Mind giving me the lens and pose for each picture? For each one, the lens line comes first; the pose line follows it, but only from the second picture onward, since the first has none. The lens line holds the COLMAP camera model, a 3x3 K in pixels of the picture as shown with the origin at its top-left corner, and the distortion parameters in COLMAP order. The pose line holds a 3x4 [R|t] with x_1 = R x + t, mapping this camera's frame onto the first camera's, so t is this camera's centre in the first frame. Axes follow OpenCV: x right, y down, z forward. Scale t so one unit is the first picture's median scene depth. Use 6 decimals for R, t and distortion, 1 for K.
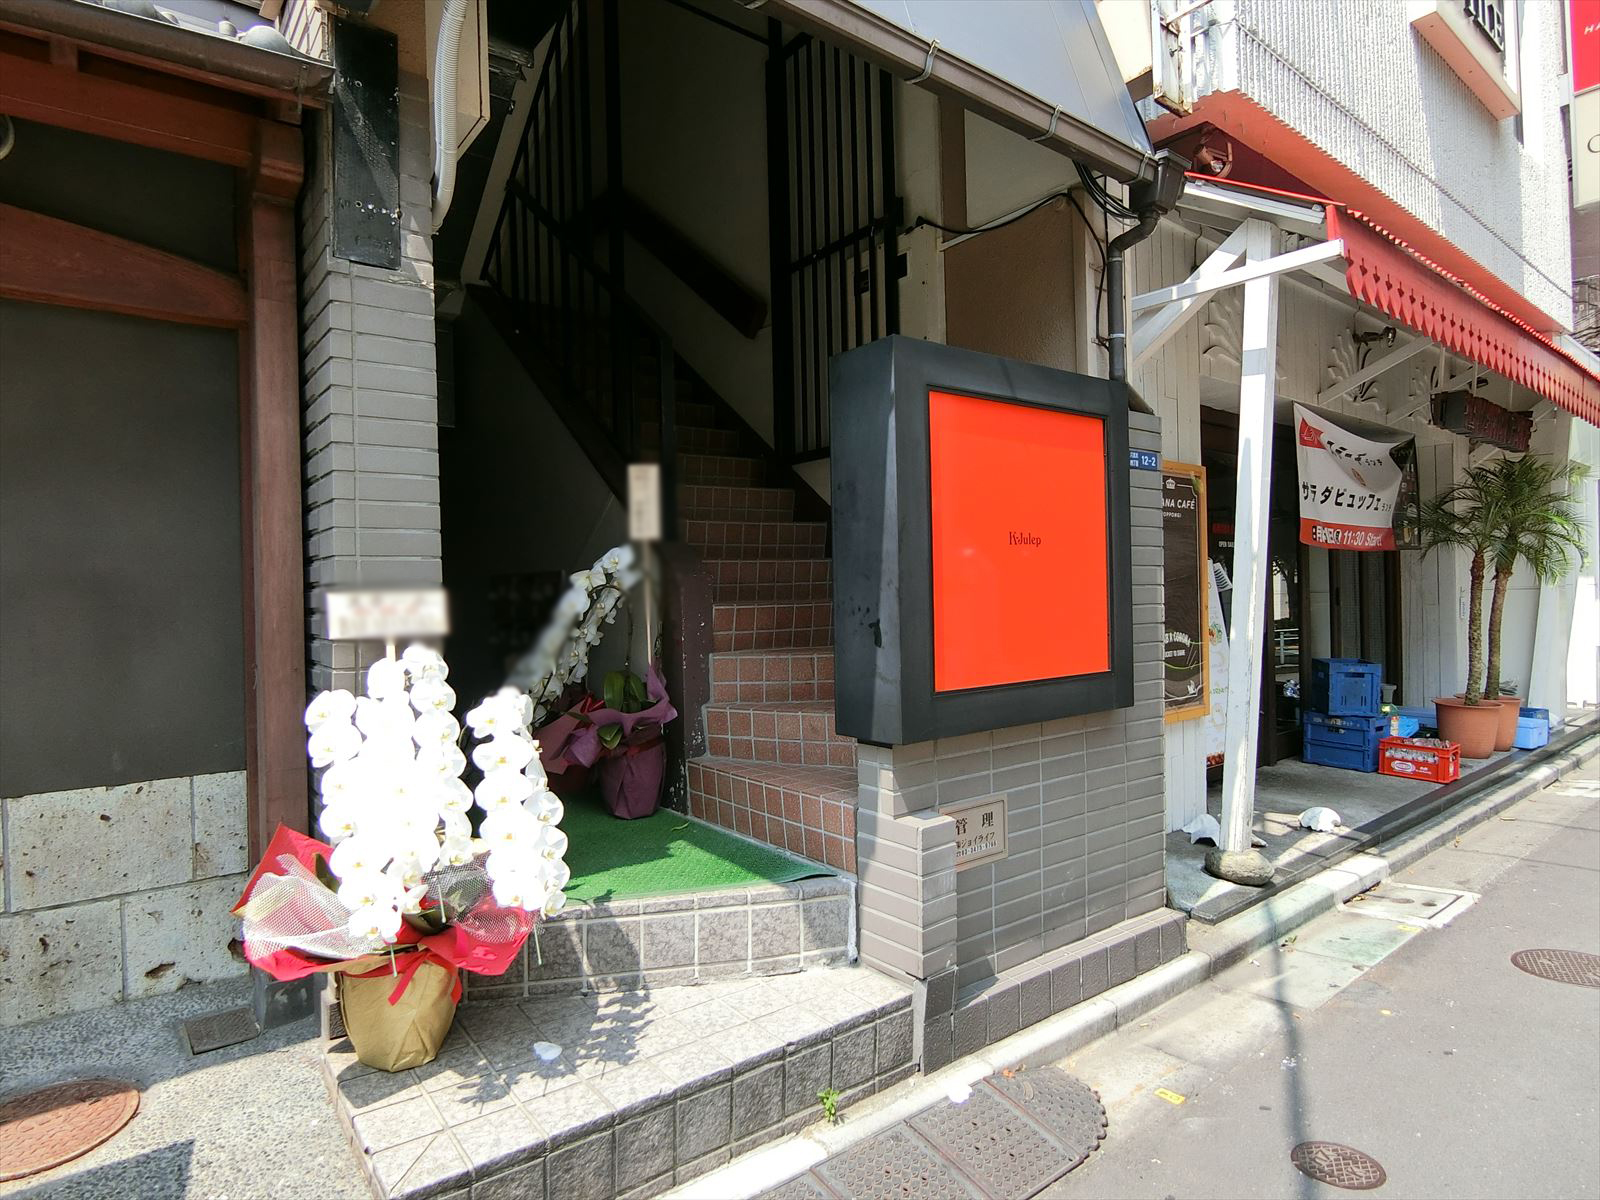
lens RADIAL K [[890.4, 0, 800.0], [0, 890.4, 600.0], [0, 0, 1]] dist [-0.000903, -0.002319]
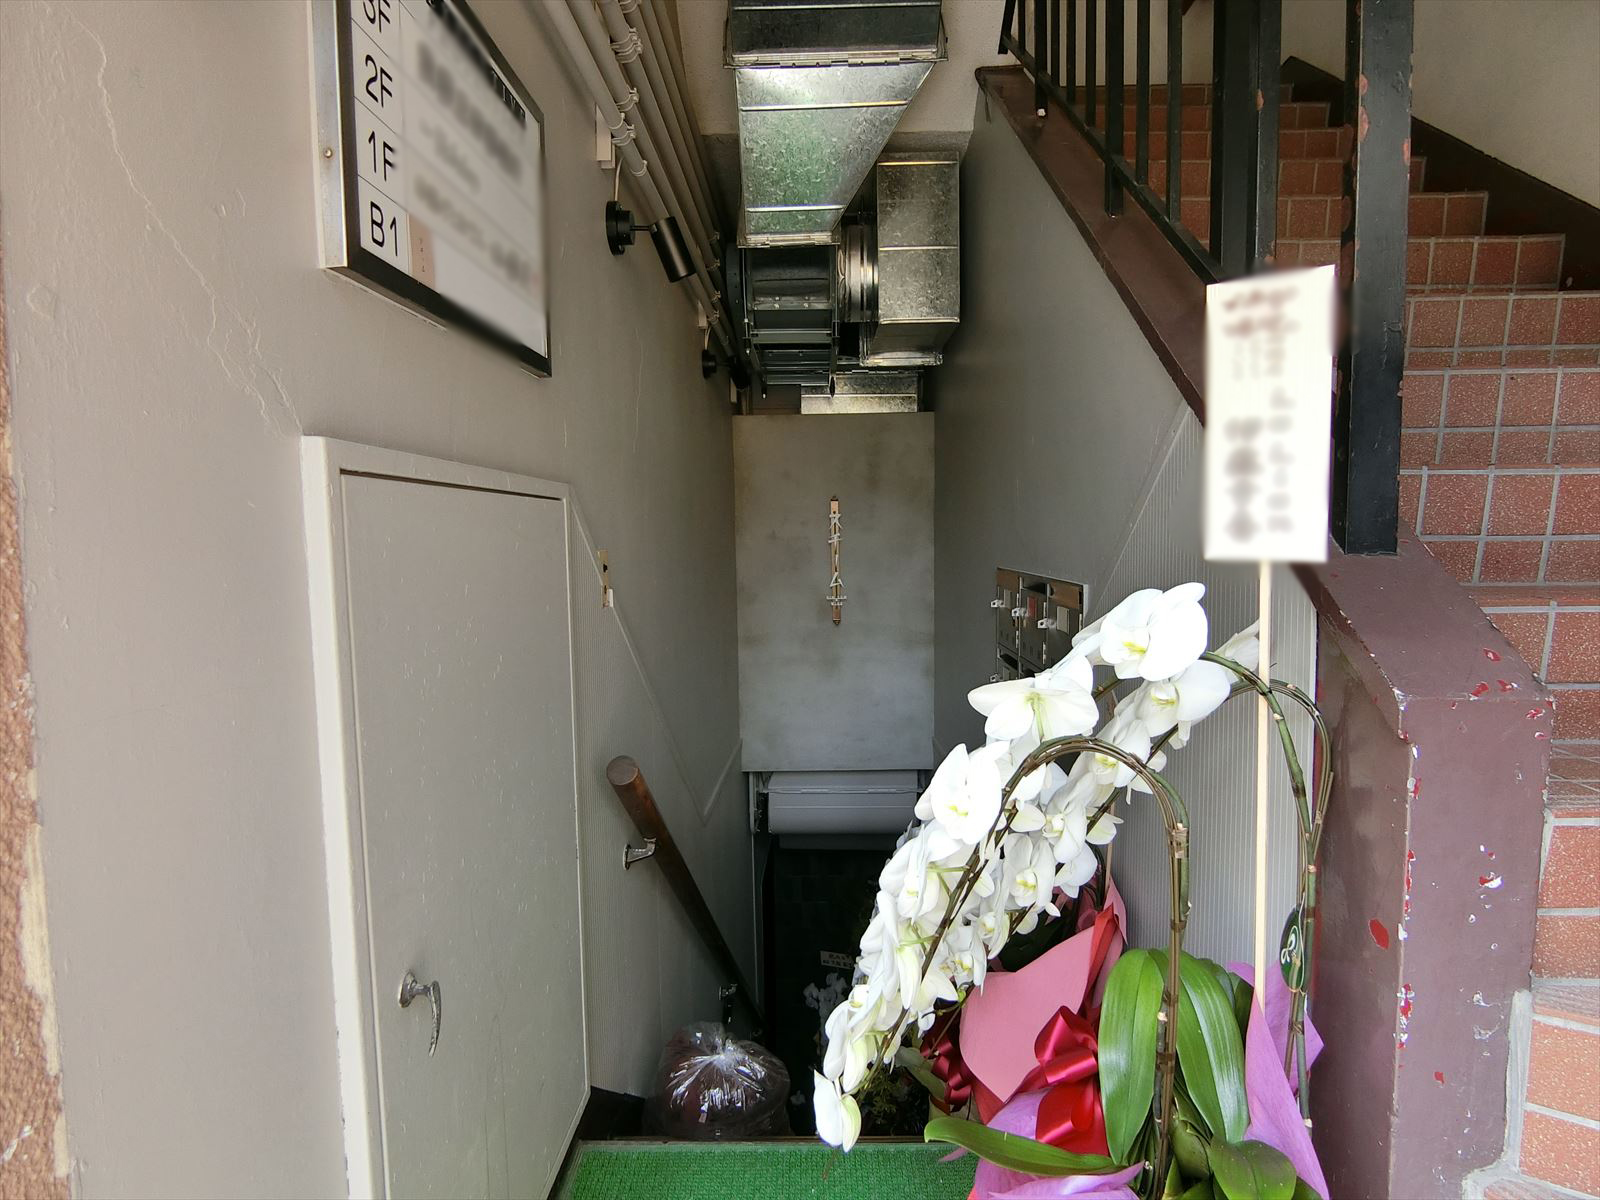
lens RADIAL K [[890.4, 0, 800.0], [0, 890.4, 600.0], [0, 0, 1]] dist [-0.000903, -0.002319]
pose [[0.769067, 0.057027, -0.636619, -0.075051], [-0.008694, 0.996853, 0.078793, -0.053443], [0.639109, -0.055063, 0.767143, 0.485998]]
